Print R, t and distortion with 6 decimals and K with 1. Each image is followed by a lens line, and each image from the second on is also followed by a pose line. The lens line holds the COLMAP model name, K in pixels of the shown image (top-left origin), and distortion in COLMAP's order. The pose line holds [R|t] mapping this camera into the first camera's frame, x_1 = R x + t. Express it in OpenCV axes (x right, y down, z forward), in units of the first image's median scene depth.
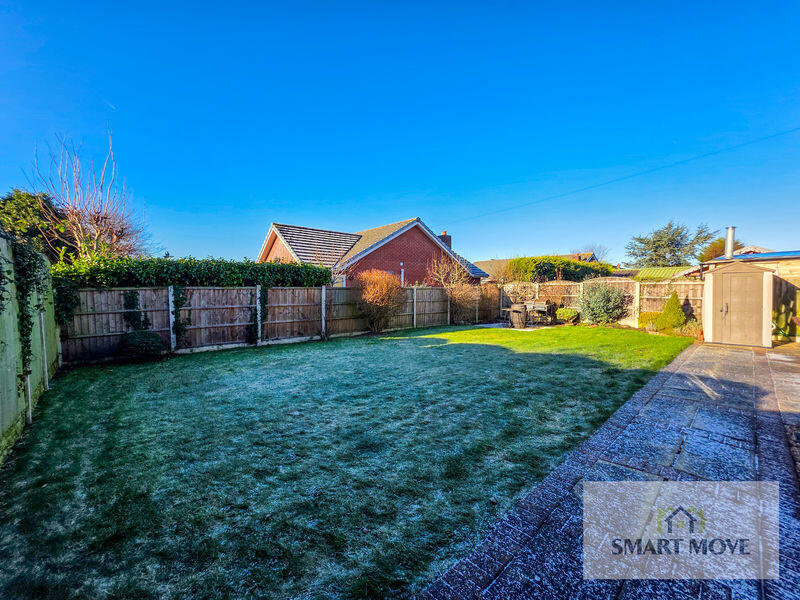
lens RADIAL K [[319.4, 0, 399.9], [0, 319.4, 298.3], [0, 0, 1]] dist [0.000836, 0.000545]
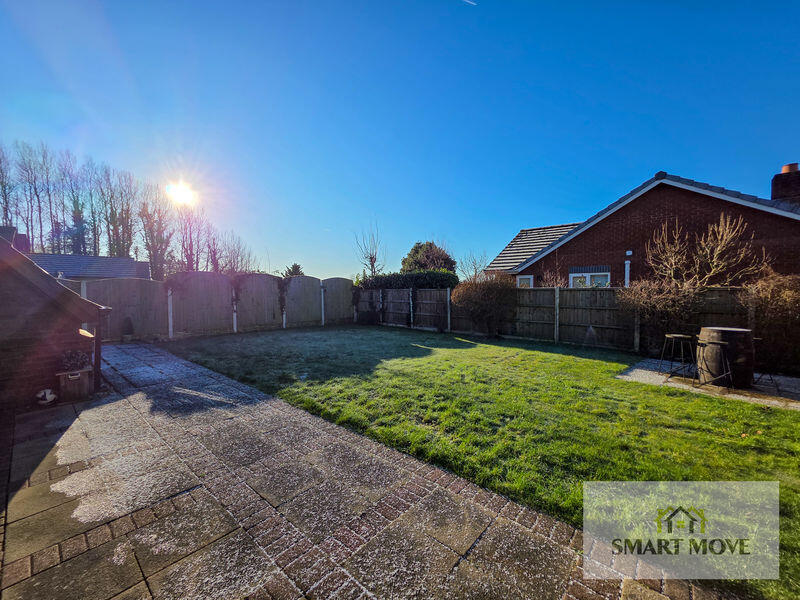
lens RADIAL K [[319.4, 0, 400.4], [0, 319.4, 299.8], [0, 0, 1]] dist [0.000836, 0.000545]
pose [[0.116867, 0.027500, -0.992767, 1.034105], [-0.029435, 0.999273, 0.024216, -0.020122], [0.992711, 0.026392, 0.117591, 0.768103]]
